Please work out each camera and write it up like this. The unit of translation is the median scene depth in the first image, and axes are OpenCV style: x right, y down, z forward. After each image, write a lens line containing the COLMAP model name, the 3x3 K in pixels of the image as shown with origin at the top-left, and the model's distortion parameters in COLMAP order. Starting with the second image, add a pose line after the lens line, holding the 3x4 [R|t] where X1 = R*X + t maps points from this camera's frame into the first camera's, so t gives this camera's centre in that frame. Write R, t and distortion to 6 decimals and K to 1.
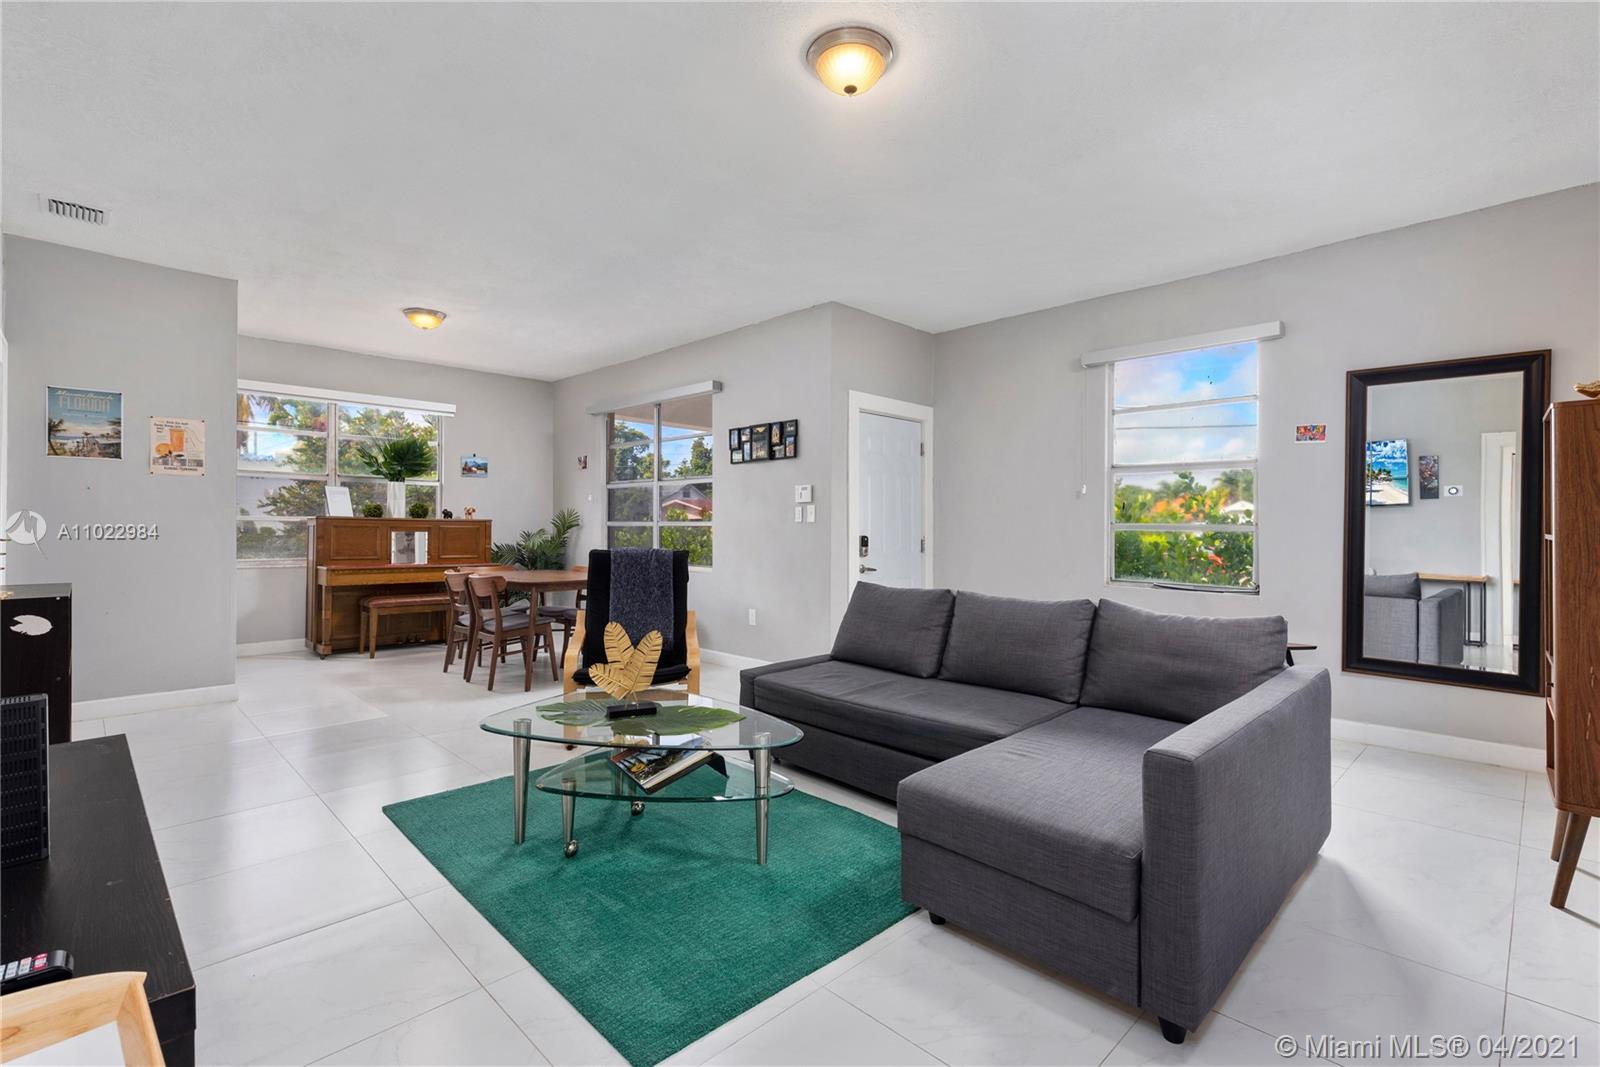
lens RADIAL K [[724.9, 0, 801.8], [0, 724.9, 527.9], [0, 0, 1]] dist [0.023050, 0.000418]
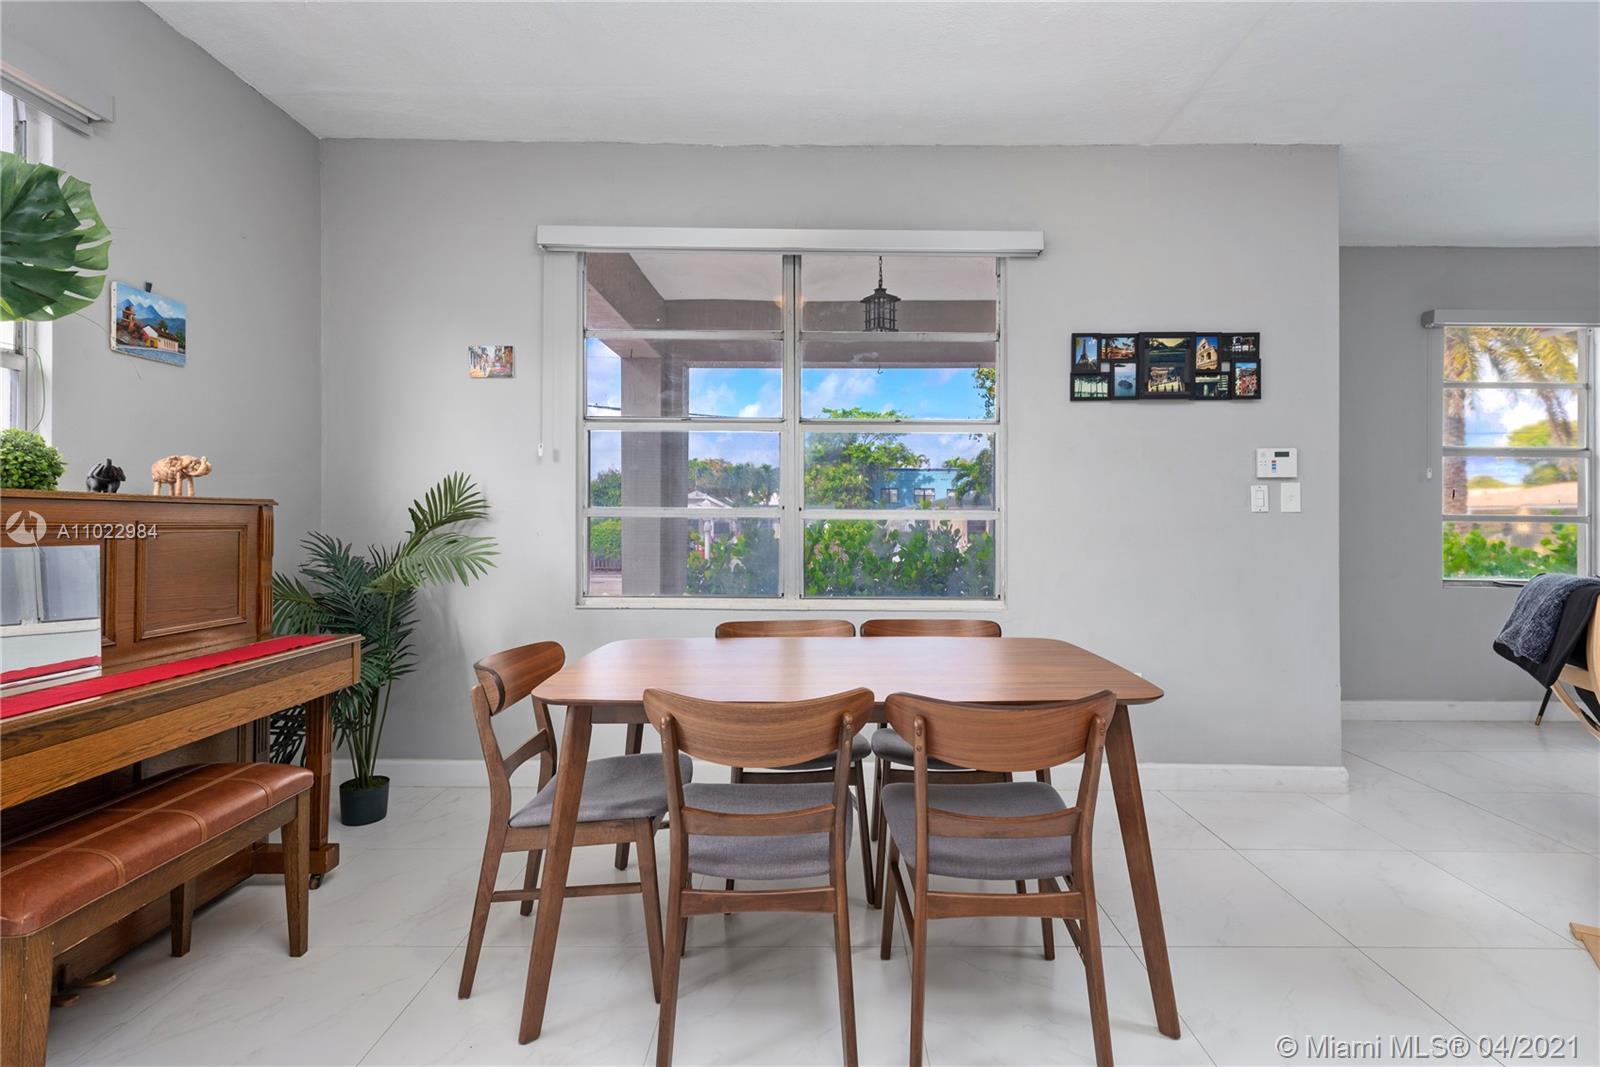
lens RADIAL K [[768.9, 0, 806.8], [0, 768.9, 513.4], [0, 0, 1]] dist [0.011580, -0.000490]
pose [[0.702624, 0.000620, 0.711561, -0.639367], [0.002446, 0.999992, -0.003286, -0.004967], [-0.711557, 0.004049, 0.702617, 0.760031]]
